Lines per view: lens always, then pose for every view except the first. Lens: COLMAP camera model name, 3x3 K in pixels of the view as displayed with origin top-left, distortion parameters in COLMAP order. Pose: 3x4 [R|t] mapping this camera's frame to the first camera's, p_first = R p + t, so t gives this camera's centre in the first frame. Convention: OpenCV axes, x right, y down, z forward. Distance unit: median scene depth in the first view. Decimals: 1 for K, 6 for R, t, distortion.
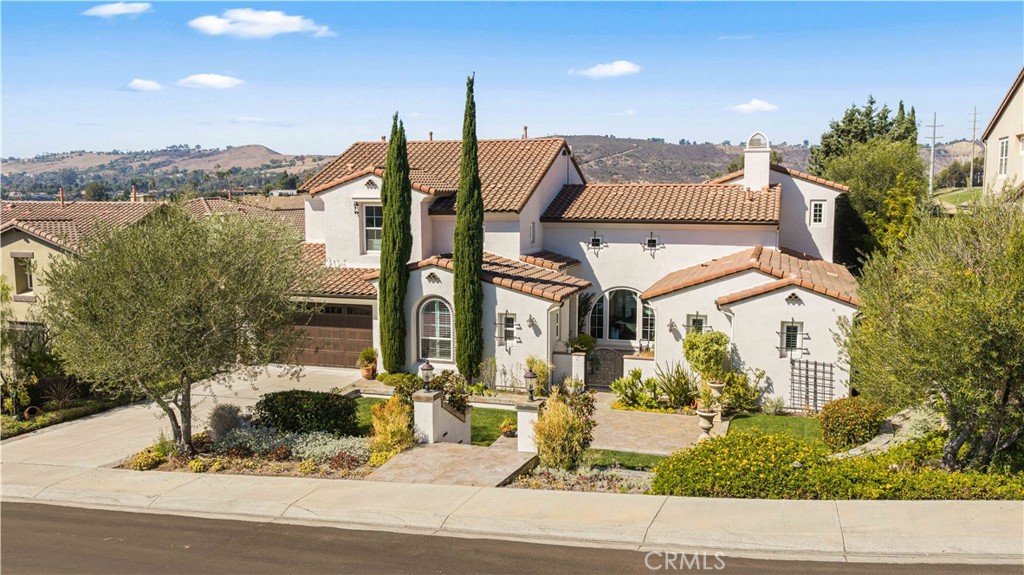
lens RADIAL K [[868.7, 0, 511.3], [0, 868.7, 287.8], [0, 0, 1]] dist [-0.002166, 0.000749]
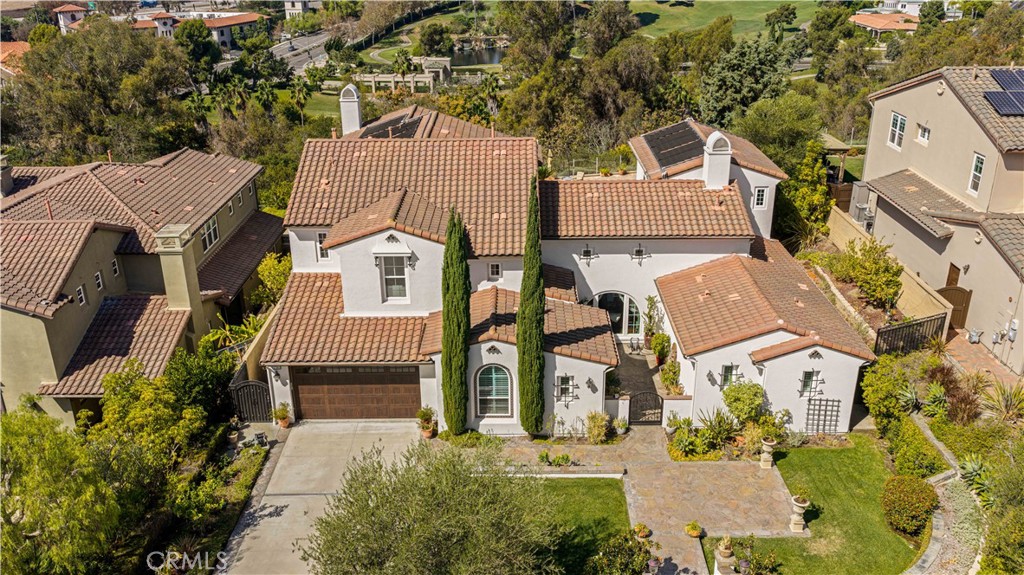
lens RADIAL K [[868.7, 0, 511.7], [0, 868.7, 285.8], [0, 0, 1]] dist [-0.002166, 0.000749]
pose [[0.952209, -0.125923, 0.278282, -0.359544], [0.042582, 0.956896, 0.287292, -0.396658], [-0.302464, -0.261713, 0.916527, 0.037832]]
